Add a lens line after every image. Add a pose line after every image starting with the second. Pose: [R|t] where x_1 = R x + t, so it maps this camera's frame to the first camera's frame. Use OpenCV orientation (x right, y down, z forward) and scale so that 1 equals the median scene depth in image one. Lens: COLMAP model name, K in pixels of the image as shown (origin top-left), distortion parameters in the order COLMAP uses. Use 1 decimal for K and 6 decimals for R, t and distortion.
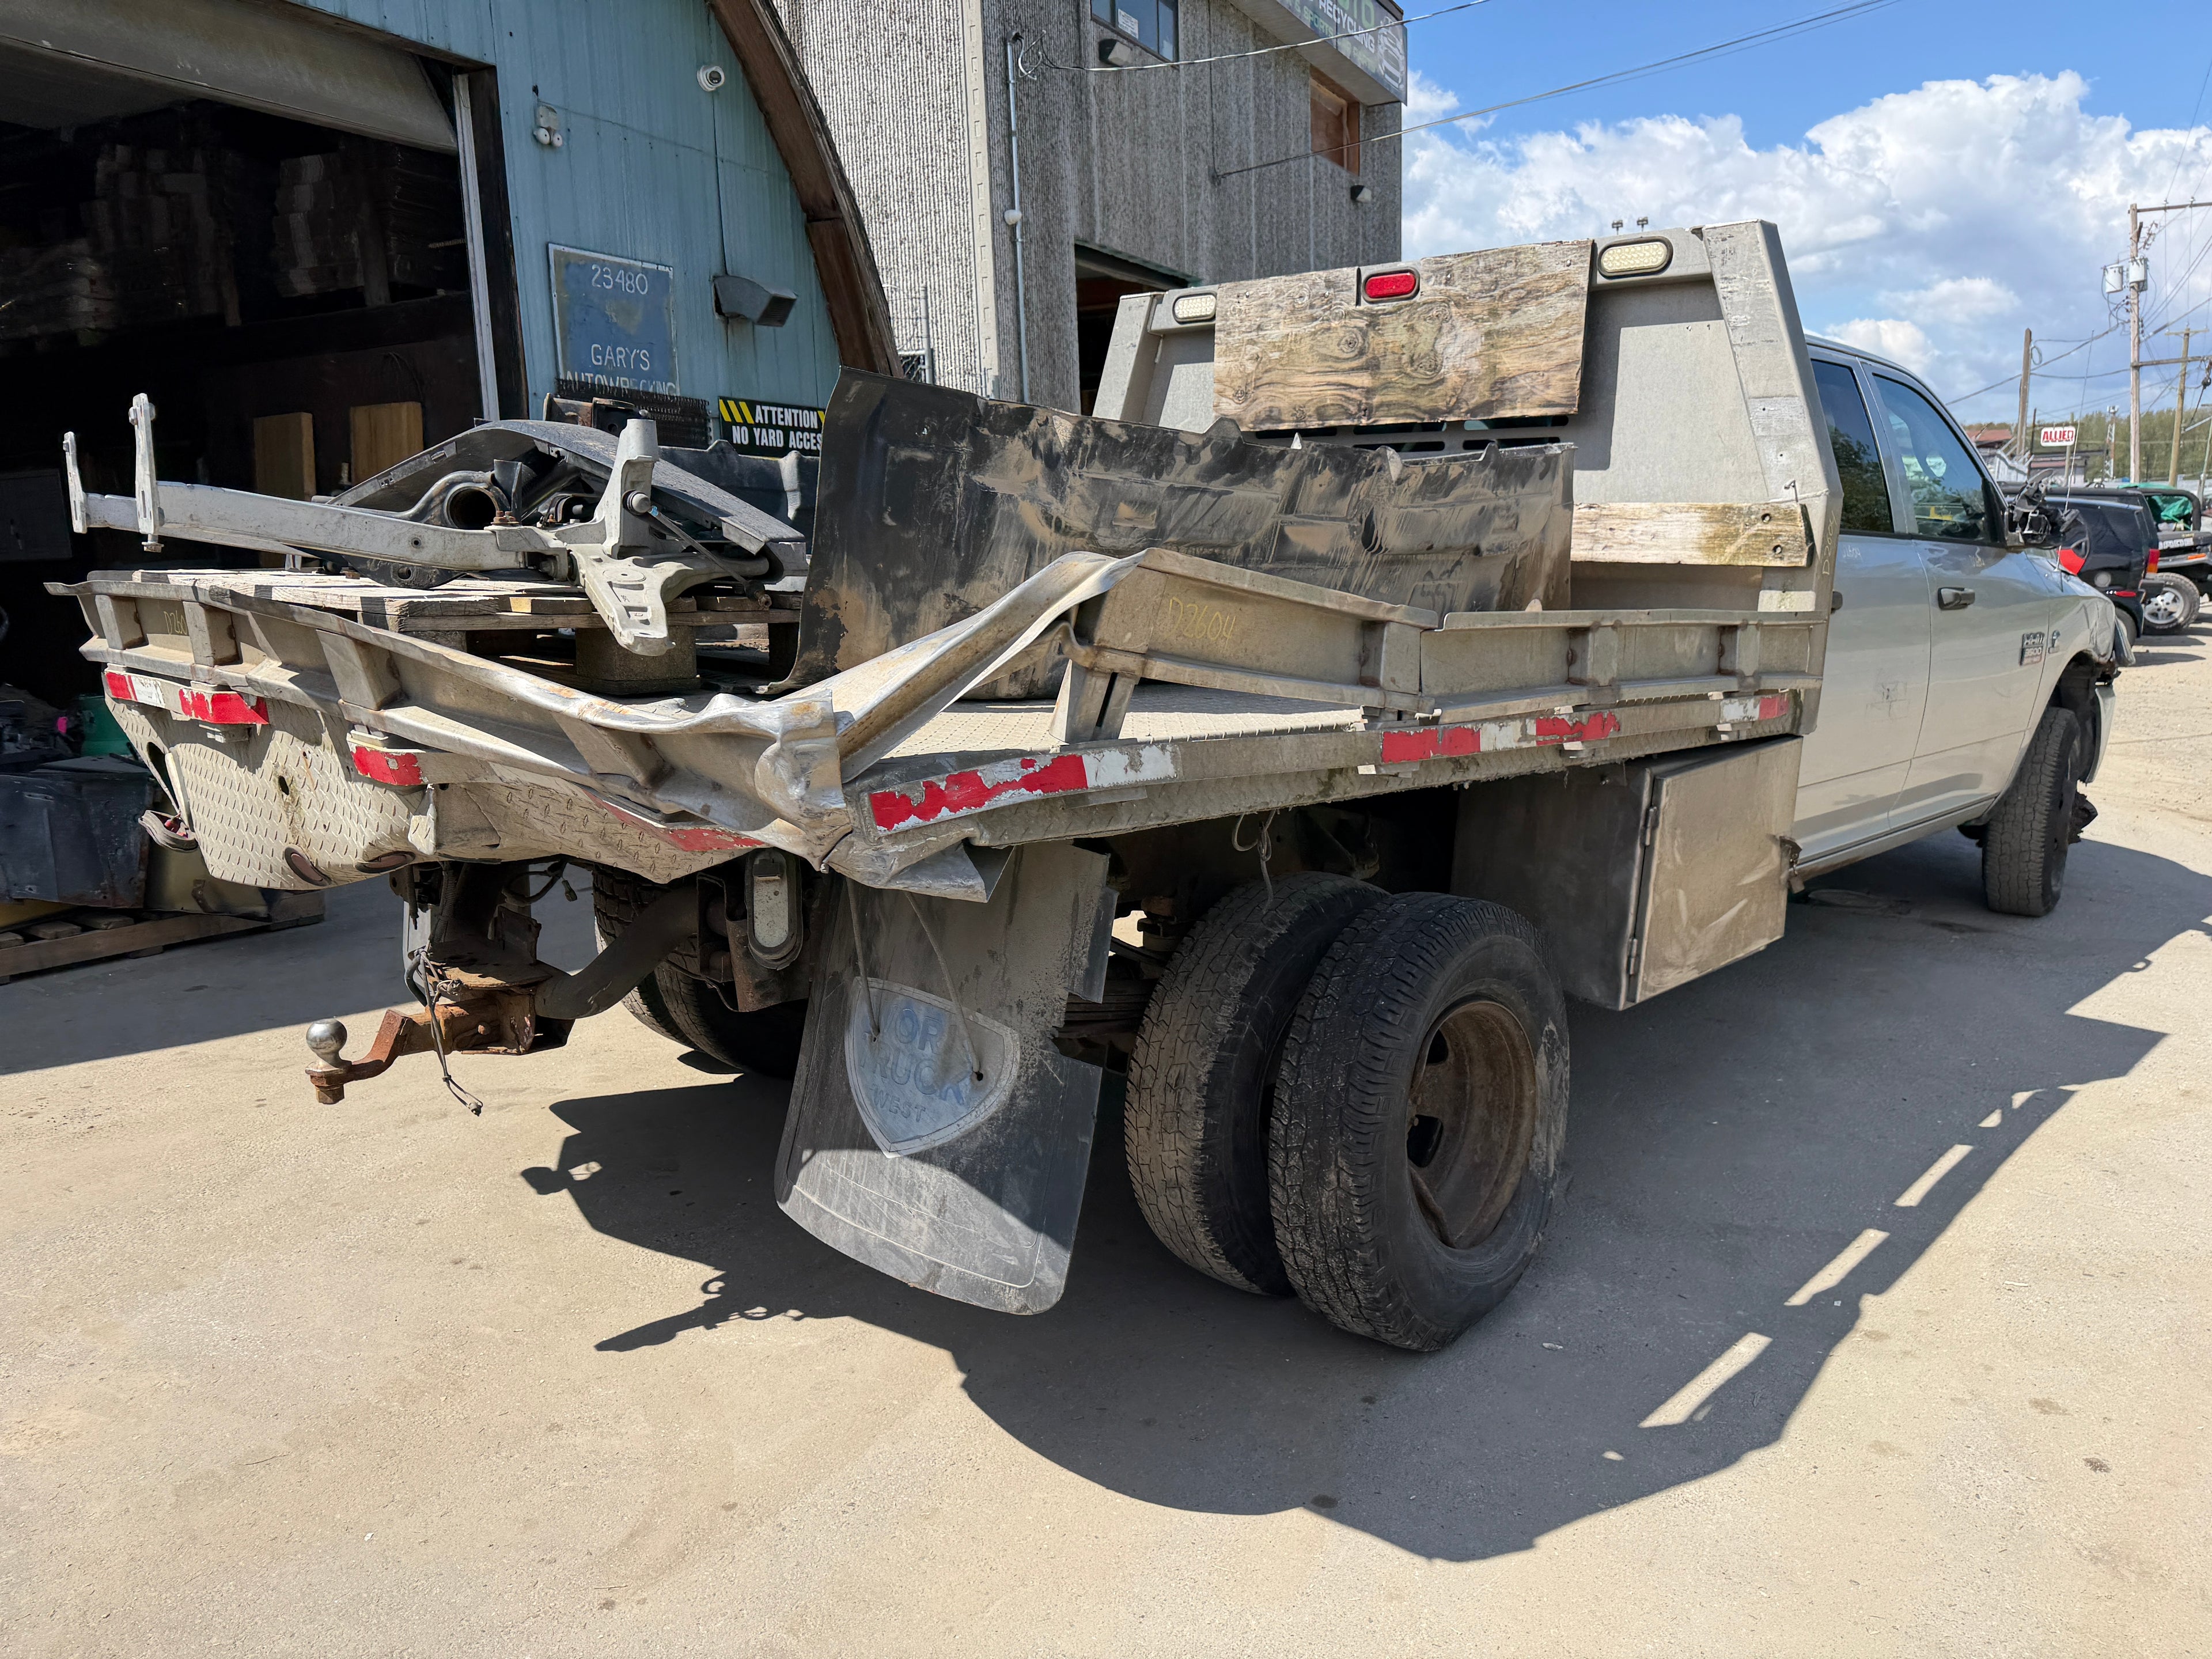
lens RADIAL K [[1559.4, 0, 1116.5], [0, 1559.4, 851.0], [0, 0, 1]] dist [0.031240, -0.040299]
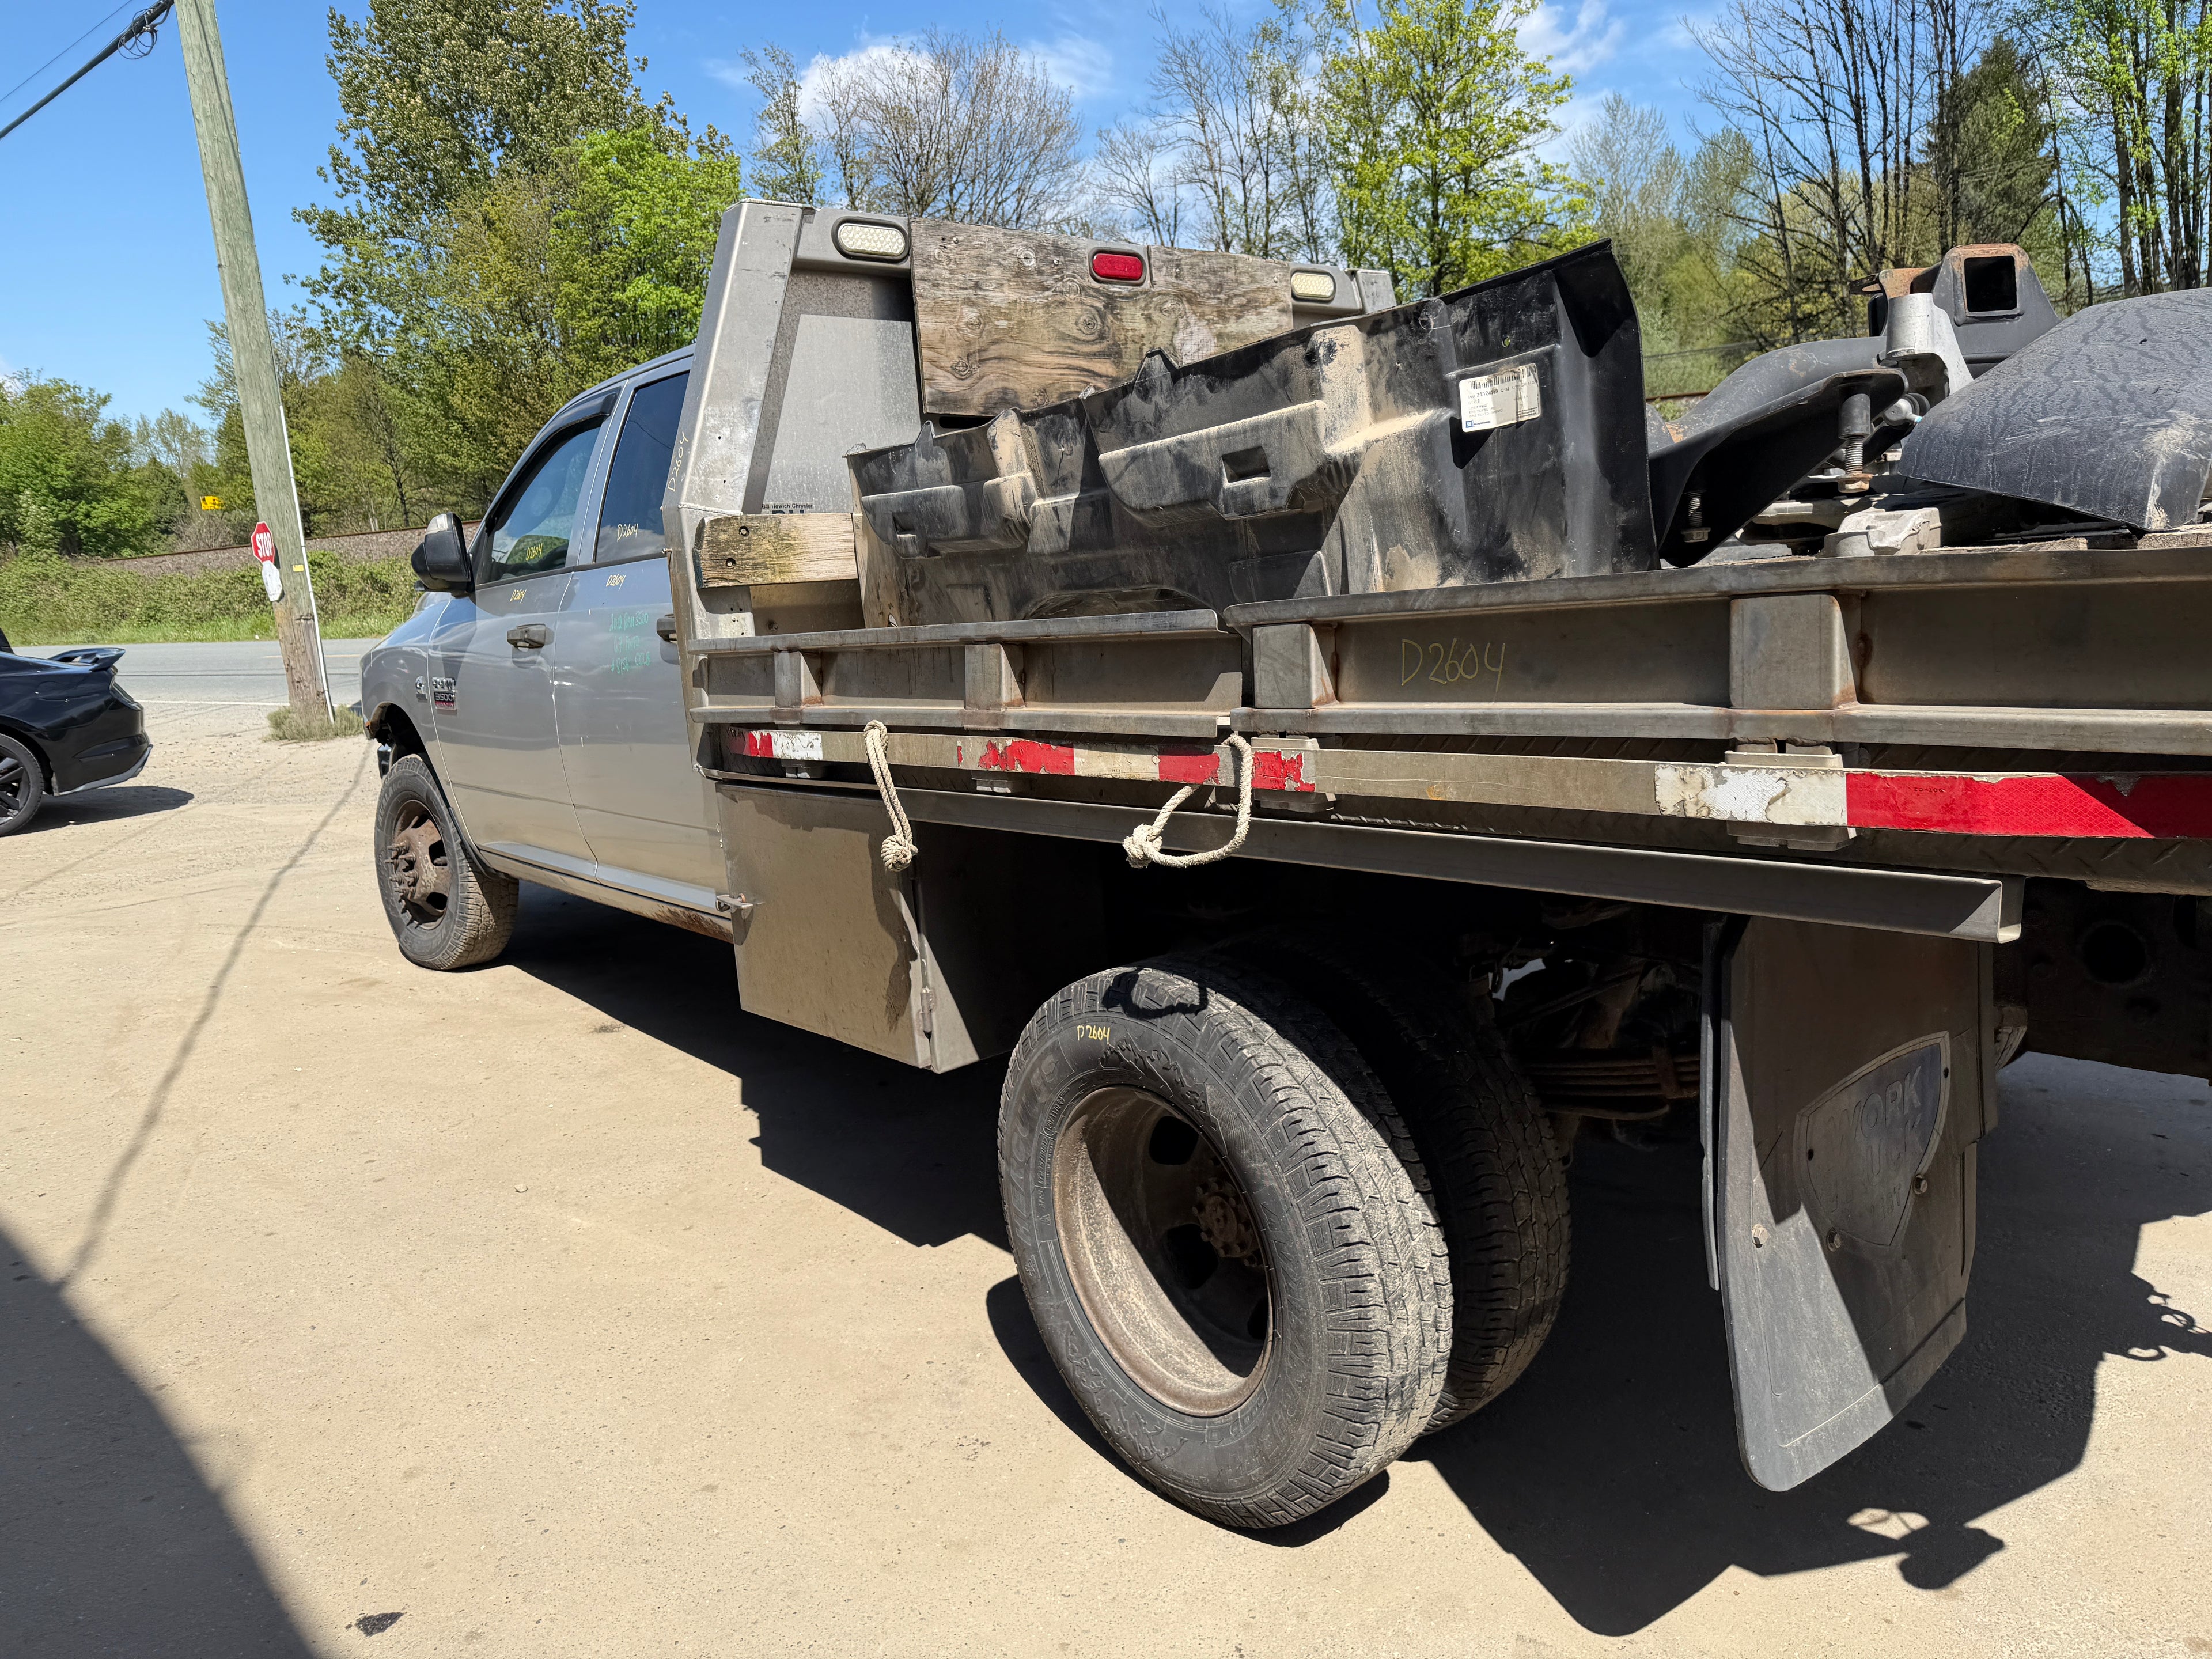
lens RADIAL K [[1559.4, 0, 1119.9], [0, 1559.4, 819.0], [0, 0, 1]] dist [0.031240, -0.040299]
pose [[0.088297, -0.175638, 0.980487, -0.741811], [0.265812, 0.952791, 0.146739, -0.182125], [-0.959973, 0.247669, 0.130815, 0.924443]]
